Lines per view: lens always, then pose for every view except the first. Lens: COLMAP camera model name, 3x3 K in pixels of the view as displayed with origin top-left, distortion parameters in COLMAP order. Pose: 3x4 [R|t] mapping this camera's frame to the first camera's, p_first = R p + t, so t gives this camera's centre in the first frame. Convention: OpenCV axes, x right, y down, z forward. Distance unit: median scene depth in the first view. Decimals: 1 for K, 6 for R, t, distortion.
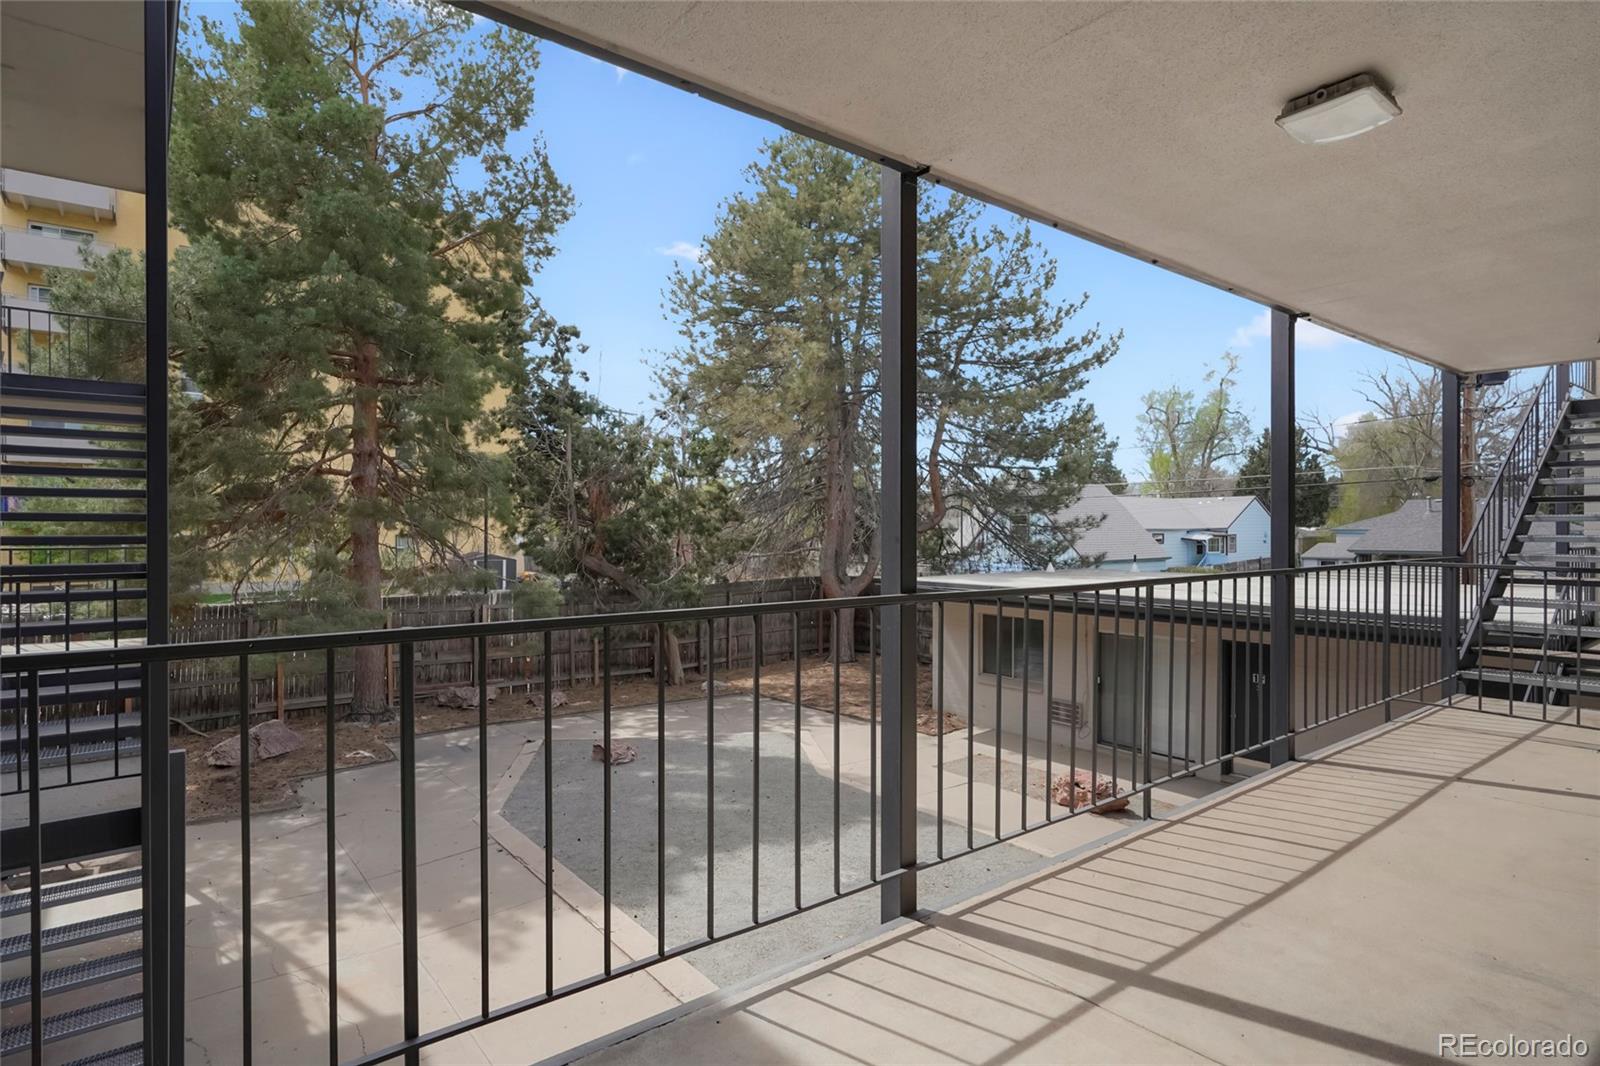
lens RADIAL K [[846.7, 0, 798.5], [0, 846.7, 560.0], [0, 0, 1]] dist [-0.041945, 0.000015]
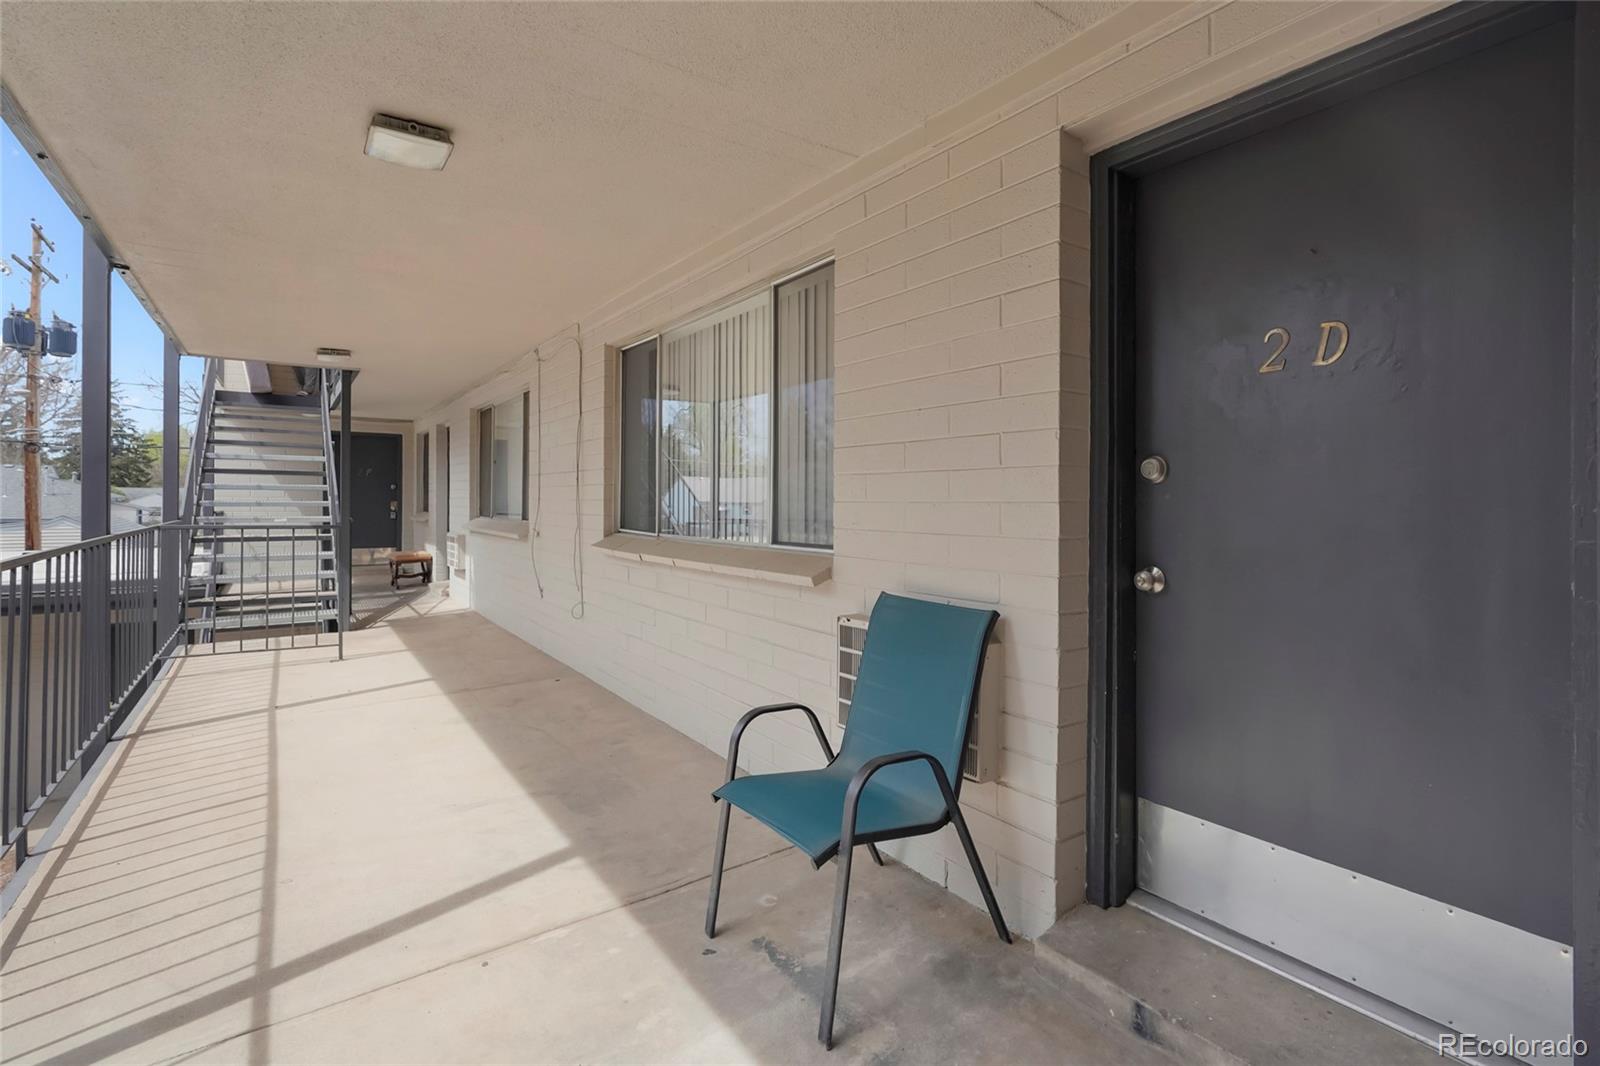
lens RADIAL K [[725.1, 0, 800.0], [0, 725.1, 533.0], [0, 0, 1]] dist [-0.004261, -0.000348]
pose [[0.045955, -0.045650, 0.997900, -0.242428], [0.031641, 0.998521, 0.044221, -0.007309], [-0.998442, 0.029542, 0.047331, 0.248665]]
